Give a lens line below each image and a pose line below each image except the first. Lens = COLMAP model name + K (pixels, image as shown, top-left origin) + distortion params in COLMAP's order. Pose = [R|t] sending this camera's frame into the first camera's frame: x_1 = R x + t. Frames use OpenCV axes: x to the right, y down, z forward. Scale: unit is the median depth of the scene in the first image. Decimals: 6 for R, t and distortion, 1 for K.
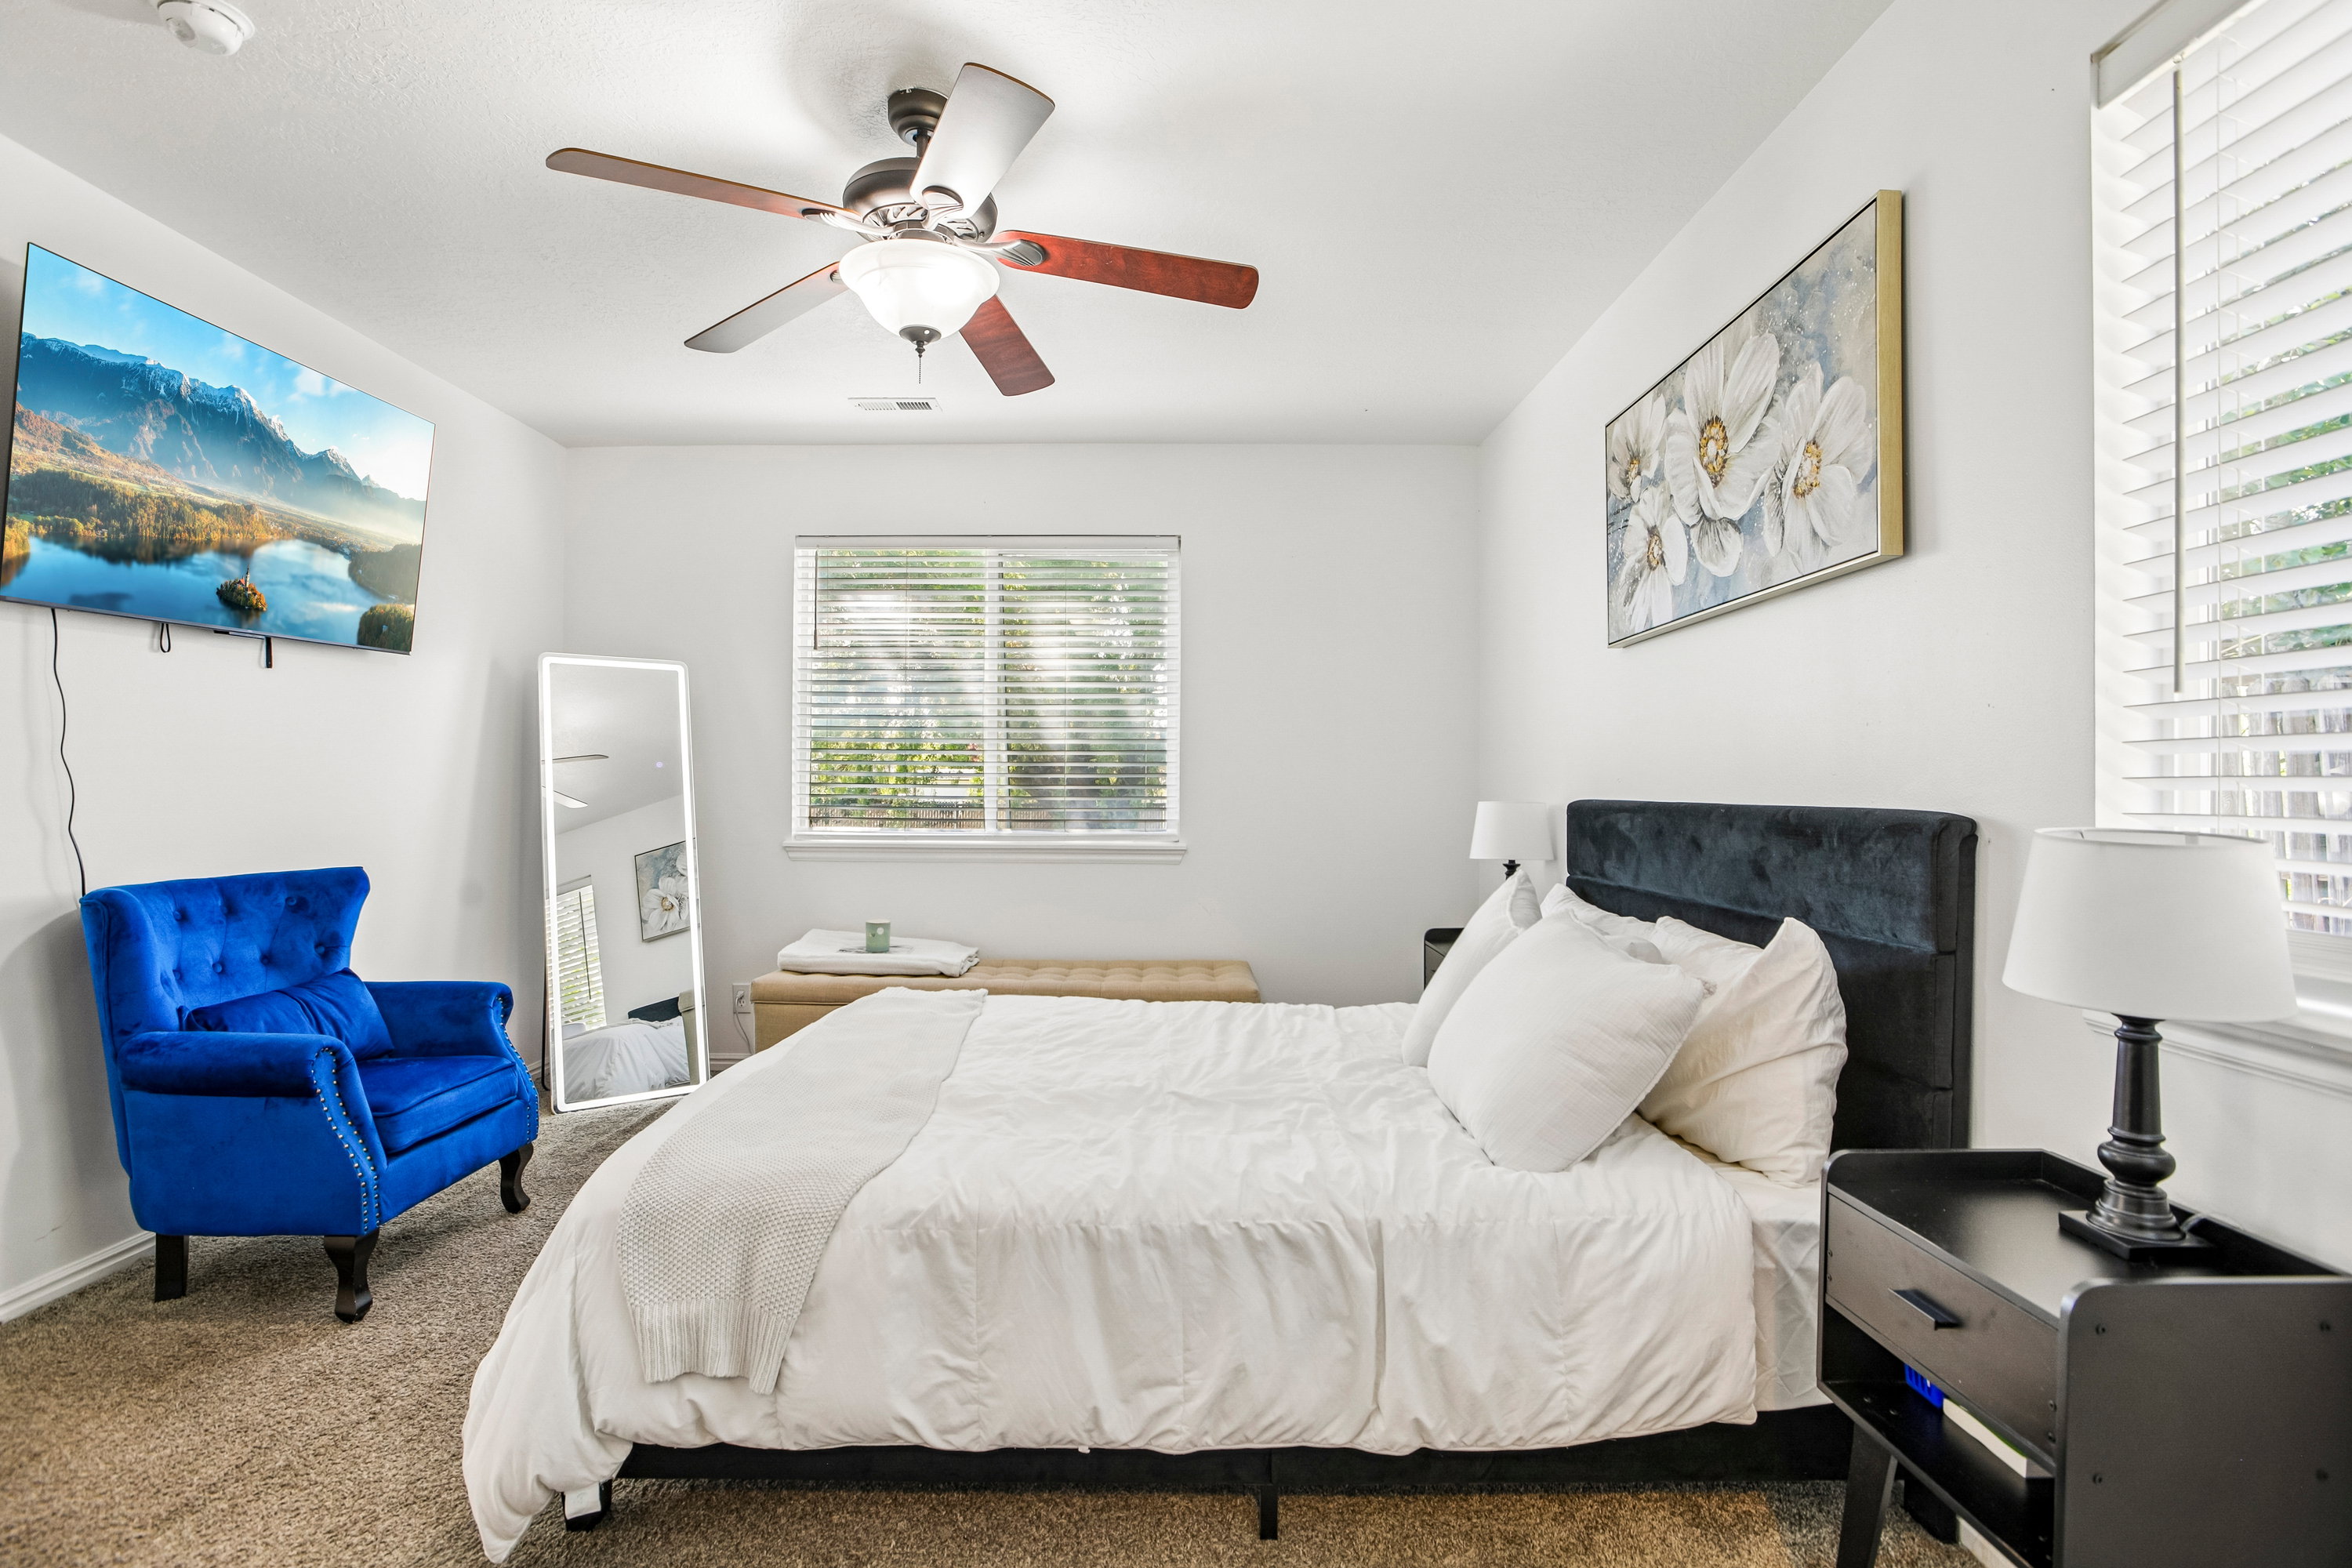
lens RADIAL K [[1139.0, 0, 1168.0], [0, 1139.0, 782.5], [0, 0, 1]] dist [-0.046474, 0.018729]
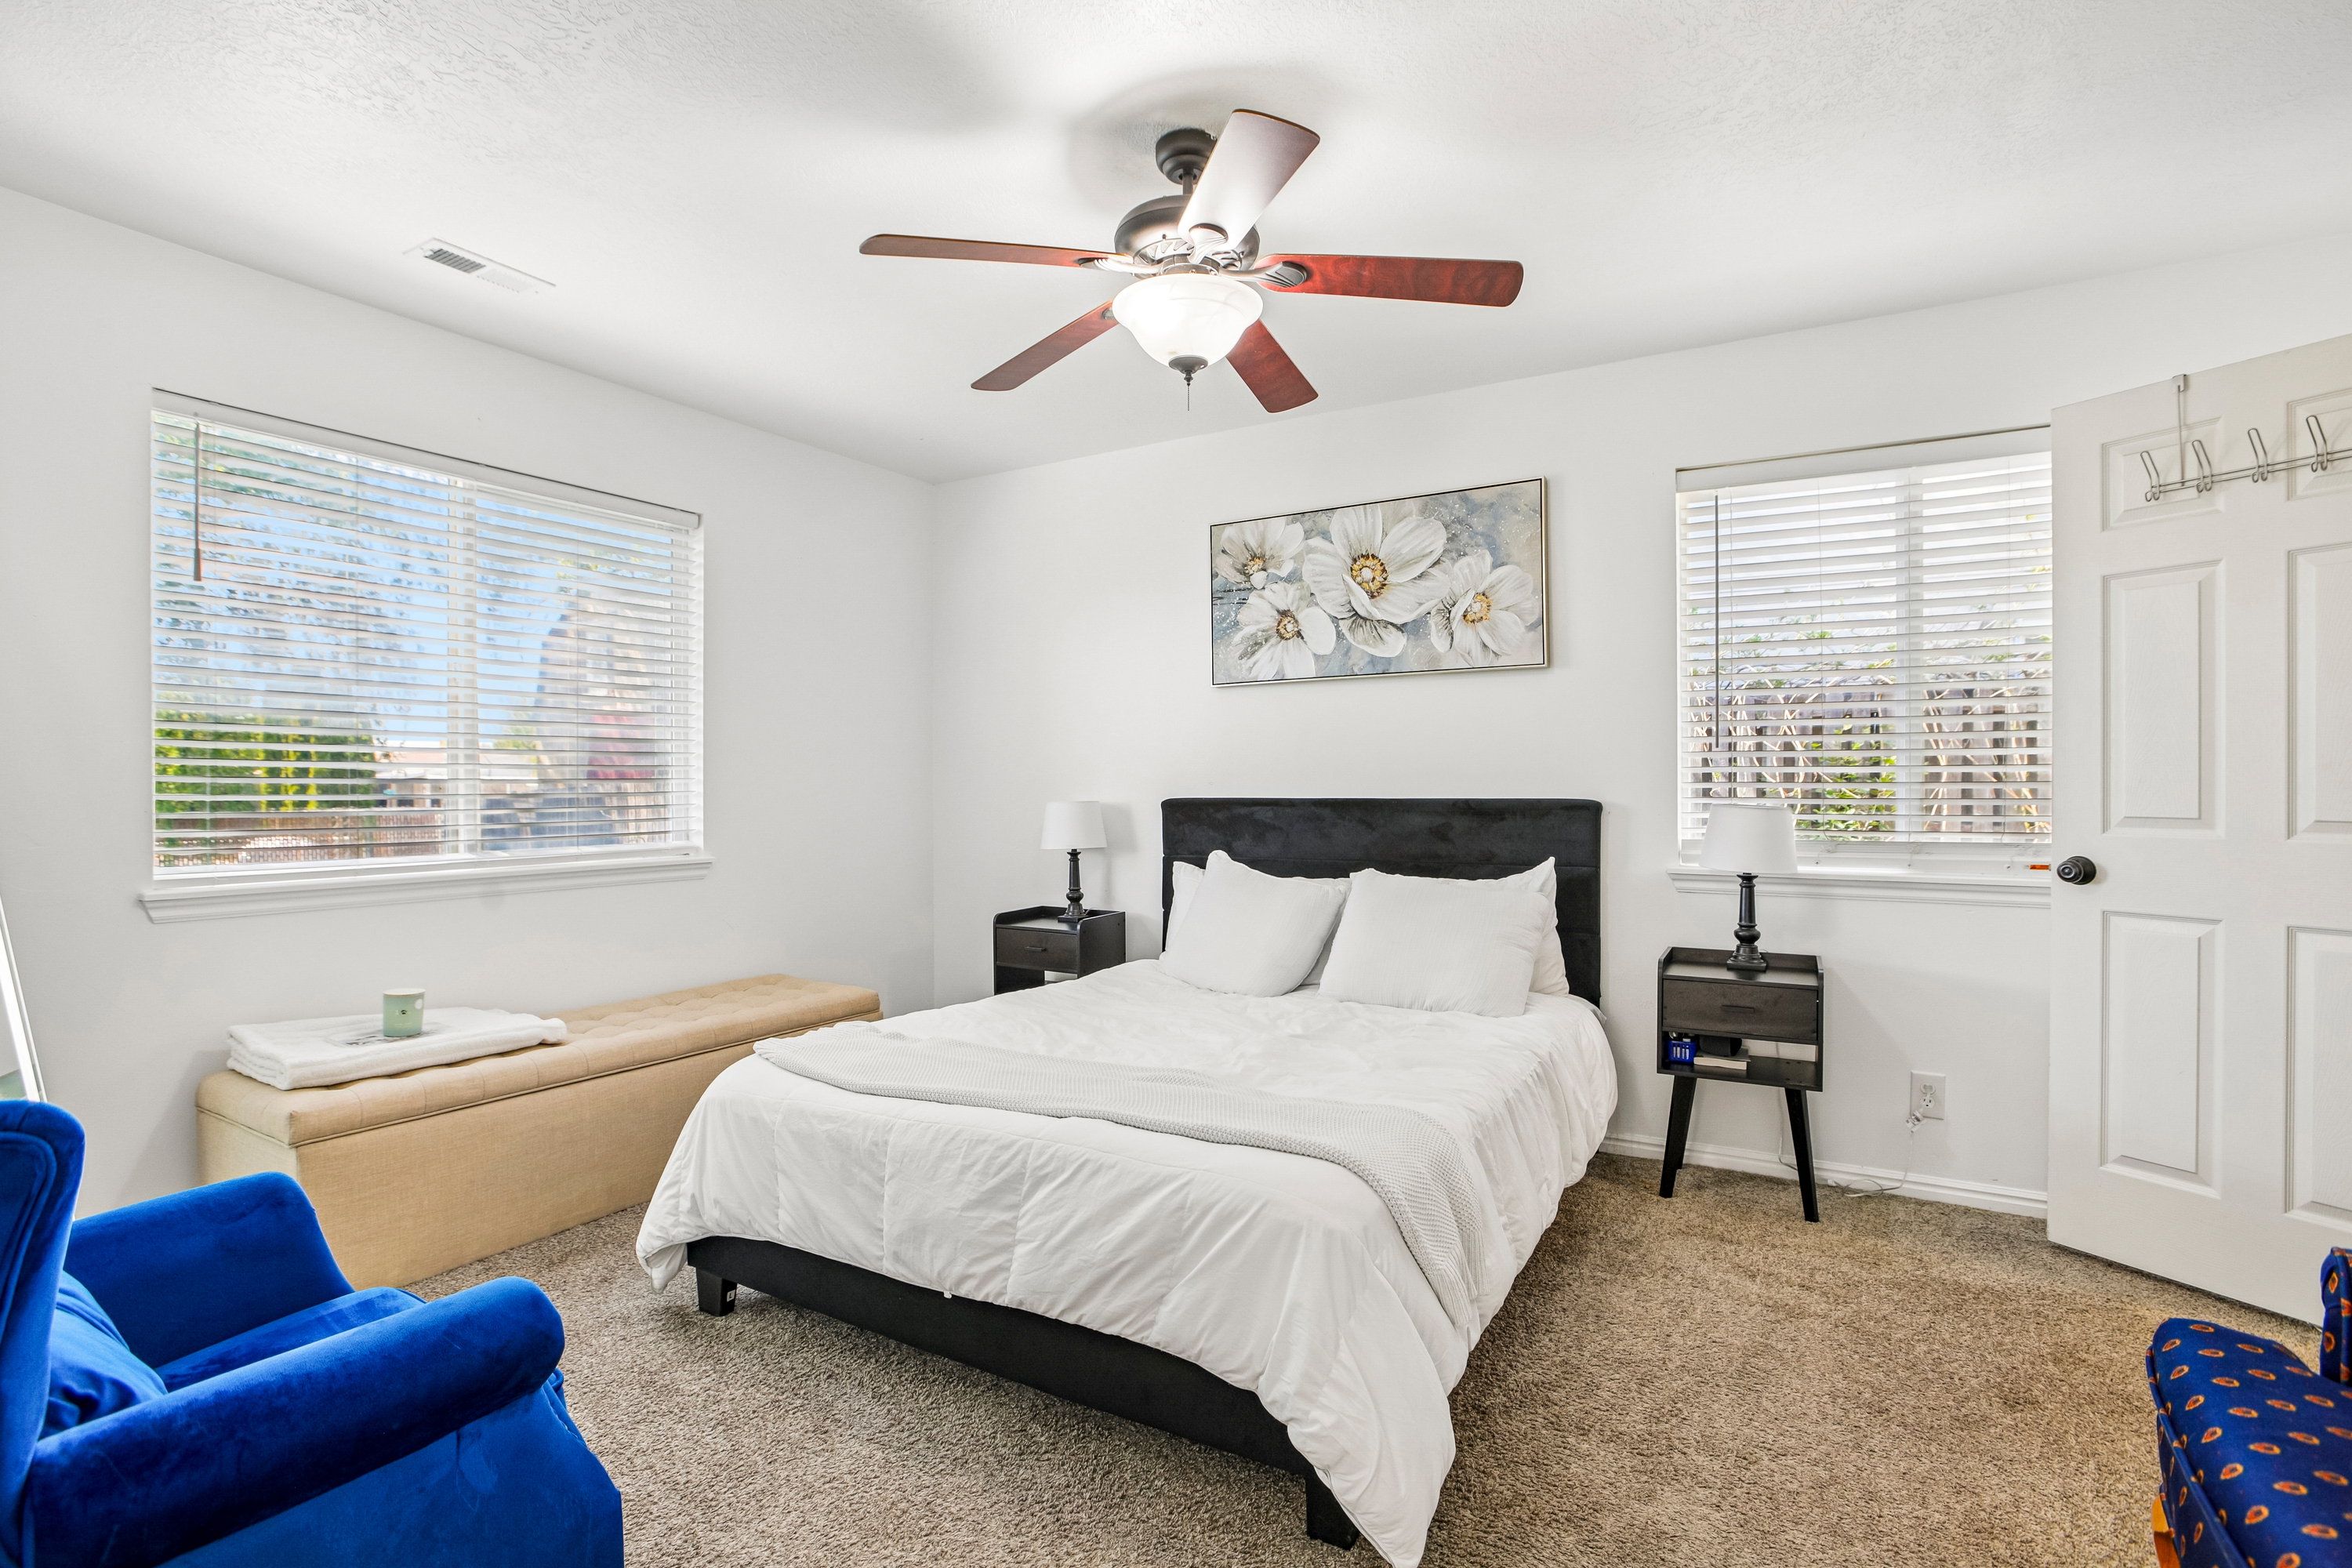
lens RADIAL K [[1139.0, 0, 1168.0], [0, 1139.0, 782.5], [0, 0, 1]] dist [-0.046474, 0.018729]
pose [[0.492628, 0.000268, 0.870240, -1.036335], [0.003878, 0.999989, -0.002504, -0.000499], [-0.870231, 0.004608, 0.492622, 0.455273]]
